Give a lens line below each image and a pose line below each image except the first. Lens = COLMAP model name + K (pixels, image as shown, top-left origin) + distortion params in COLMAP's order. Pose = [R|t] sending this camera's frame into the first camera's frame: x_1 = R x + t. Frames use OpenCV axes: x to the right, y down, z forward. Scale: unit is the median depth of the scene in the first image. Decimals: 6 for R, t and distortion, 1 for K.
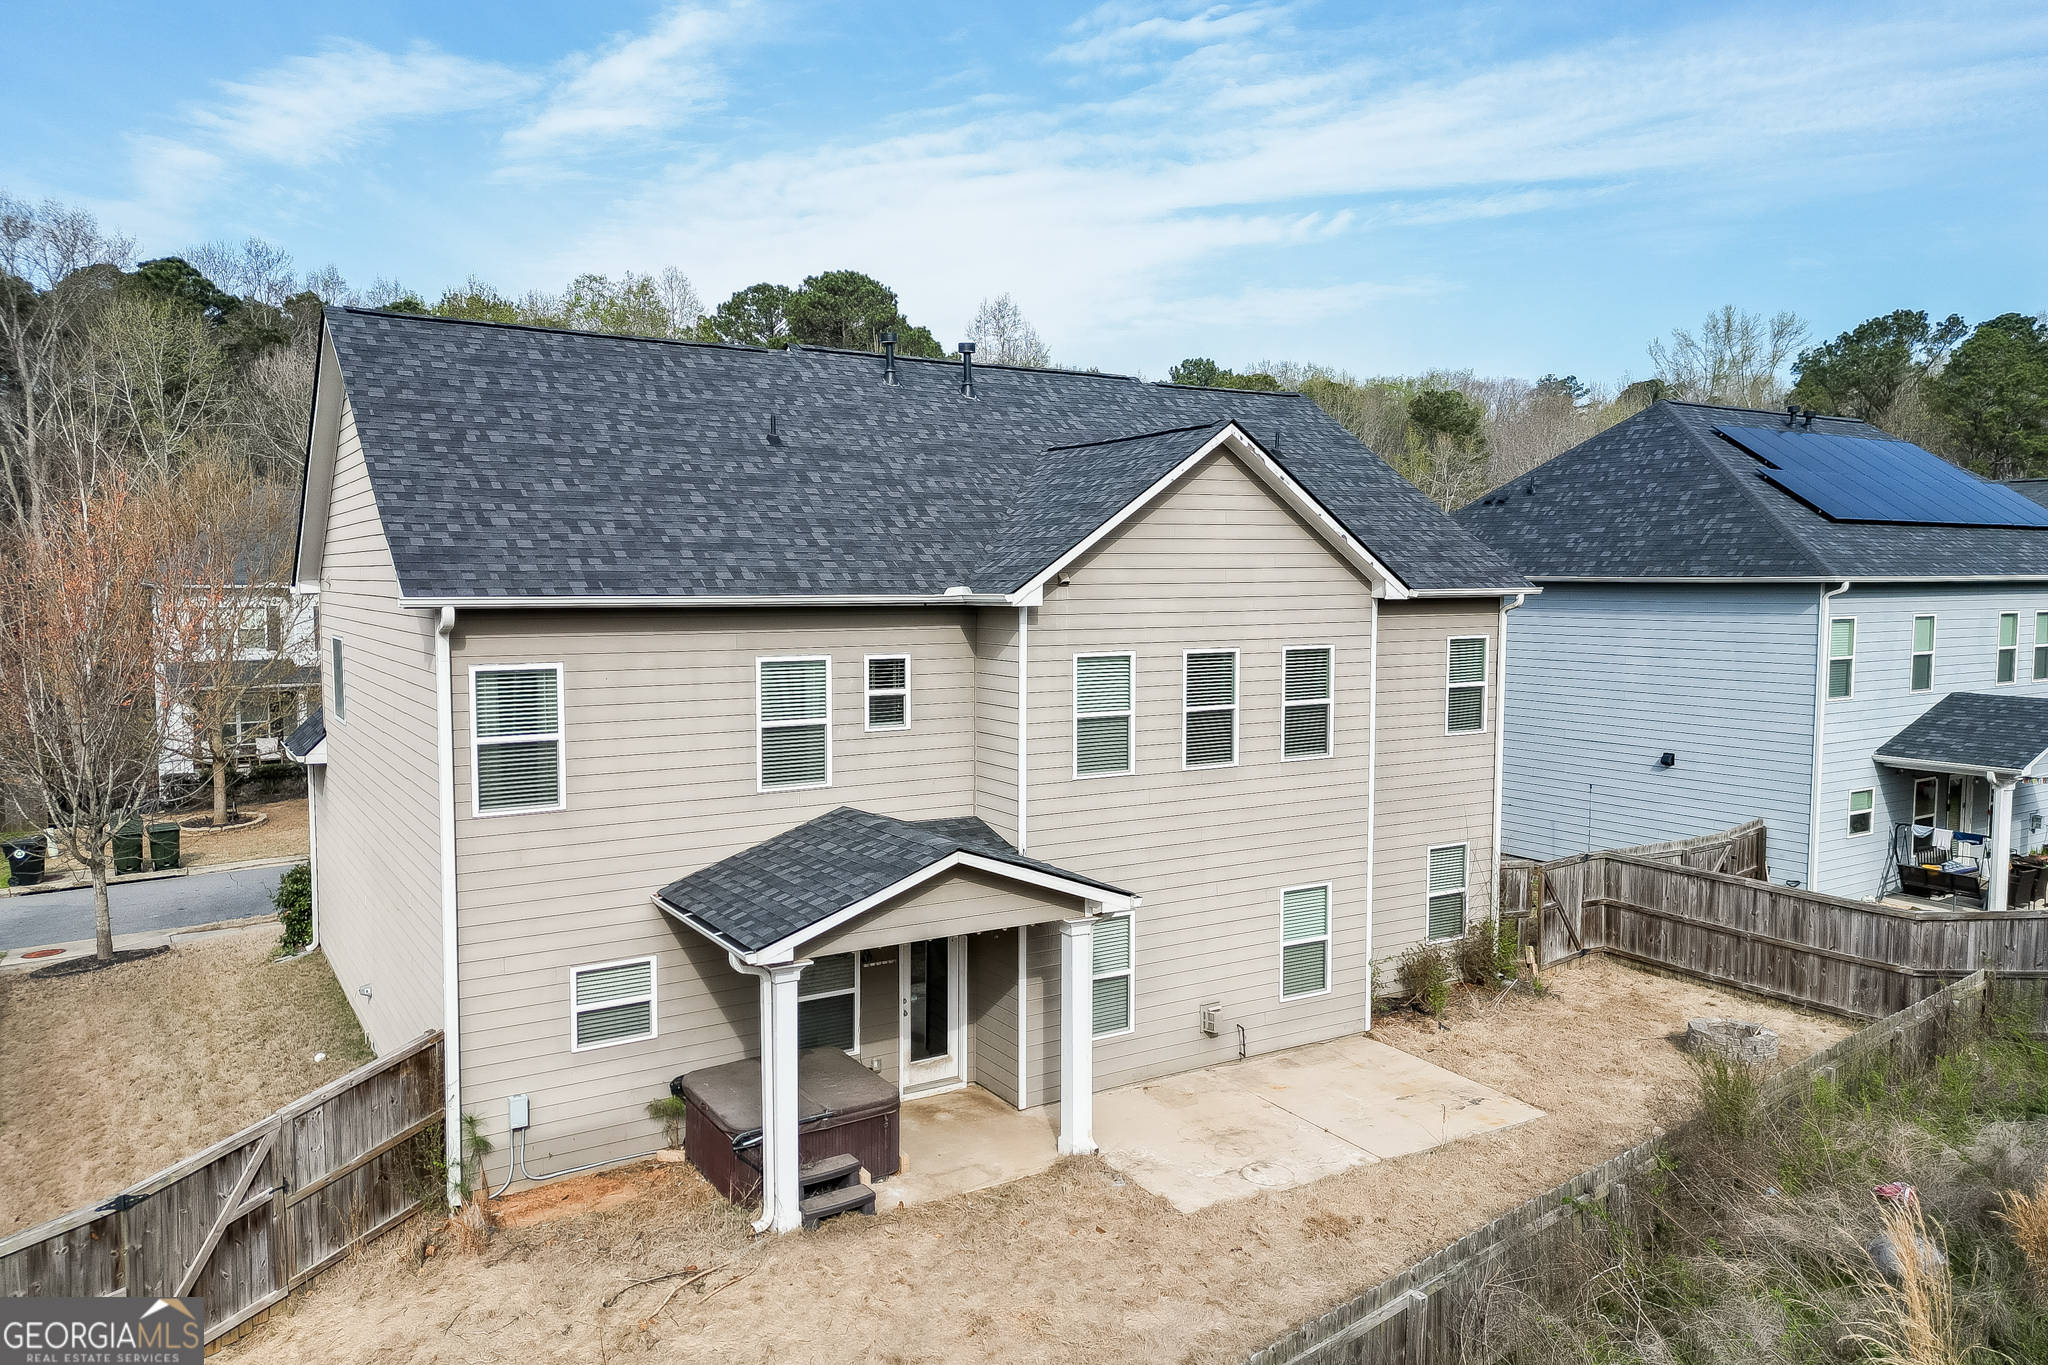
lens RADIAL K [[1443.4, 0, 1024.0], [0, 1443.4, 682.5], [0, 0, 1]] dist [0.089641, -0.069081]
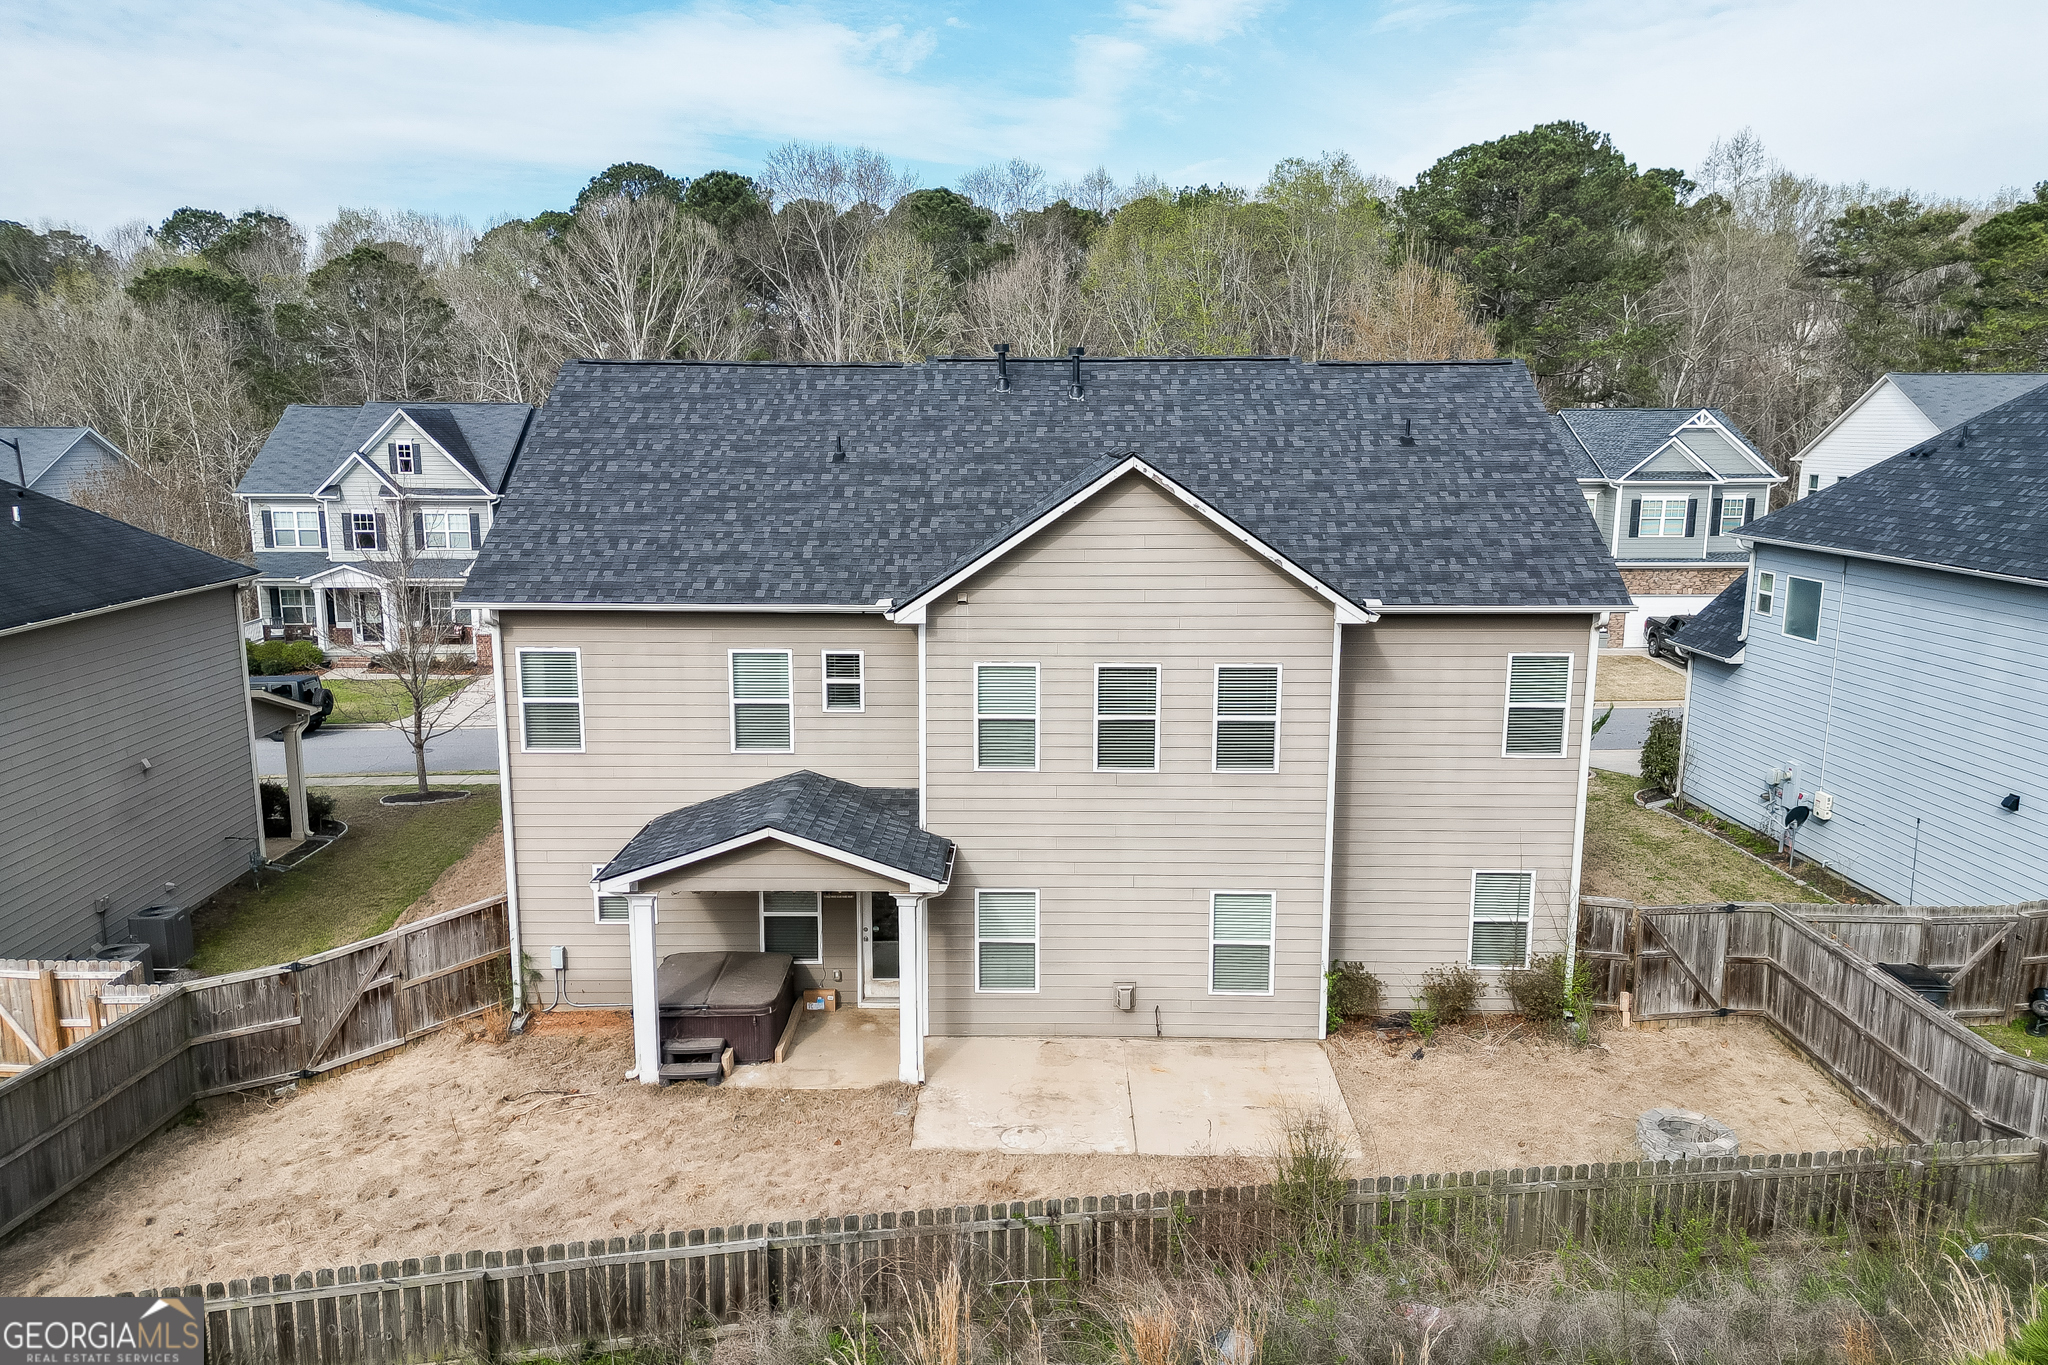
lens RADIAL K [[1429.0, 0, 1024.0], [0, 1429.0, 682.5], [0, 0, 1]] dist [0.102974, -0.097487]
pose [[0.843074, 0.096028, -0.529155, 0.671825], [-0.042056, 0.992688, 0.113143, -0.134872], [0.536151, -0.073134, 0.840948, 0.066429]]
